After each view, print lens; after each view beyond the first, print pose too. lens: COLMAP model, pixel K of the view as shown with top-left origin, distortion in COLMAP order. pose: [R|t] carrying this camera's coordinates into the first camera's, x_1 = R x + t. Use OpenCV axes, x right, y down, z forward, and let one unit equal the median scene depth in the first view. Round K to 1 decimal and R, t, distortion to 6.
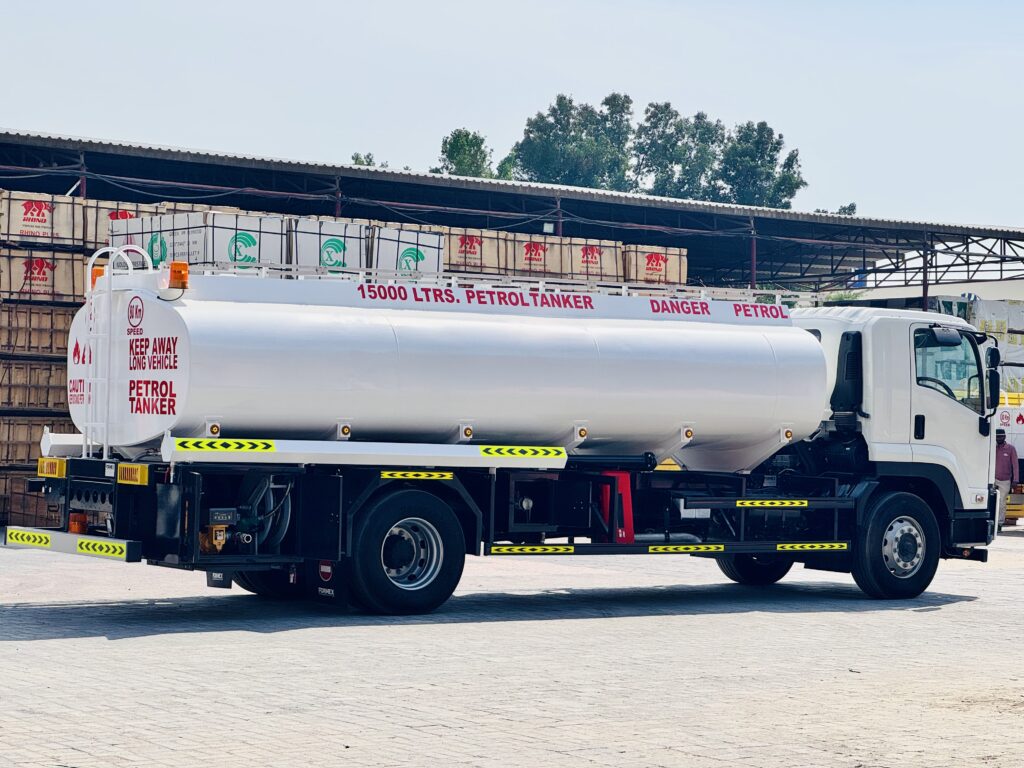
lens RADIAL K [[2354.3, 0, 506.3], [0, 2354.3, 383.3], [0, 0, 1]] dist [0.145986, 0.000000]
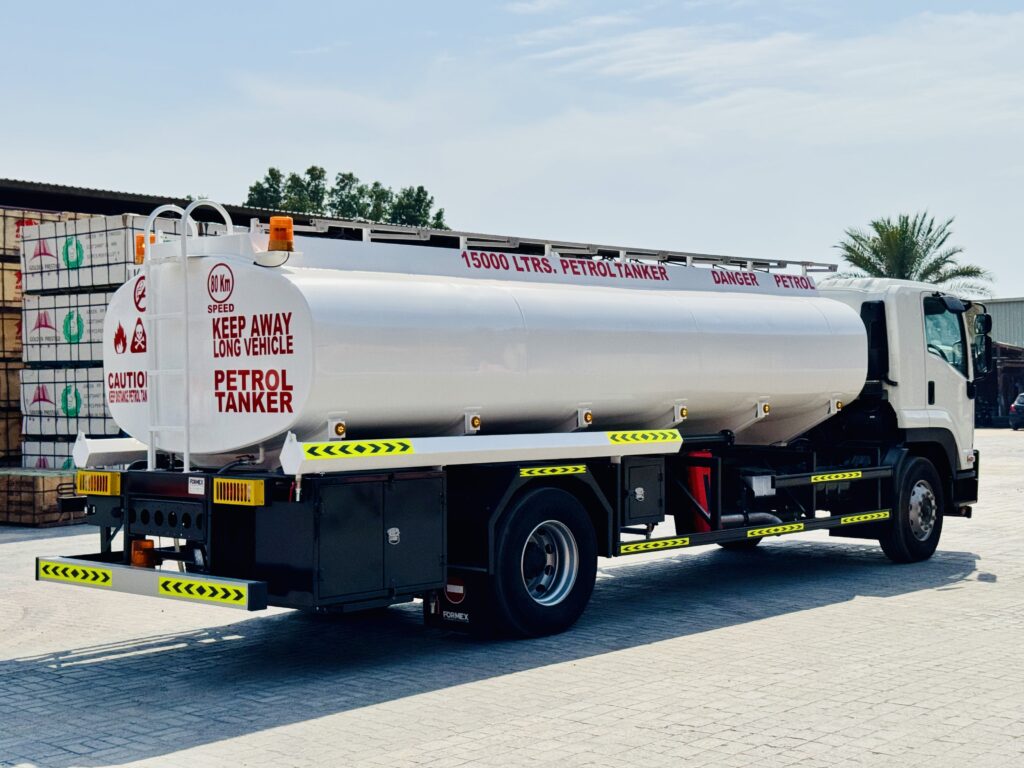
lens RADIAL K [[1474.7, 0, 542.0], [0, 1474.7, 387.8], [0, 0, 1]] dist [0.148061, 0.000000]
pose [[0.973255, -0.034778, 0.227080, -0.150024], [0.031422, 0.999337, 0.018381, -0.001101], [-0.227569, -0.010754, 0.973703, 0.444073]]
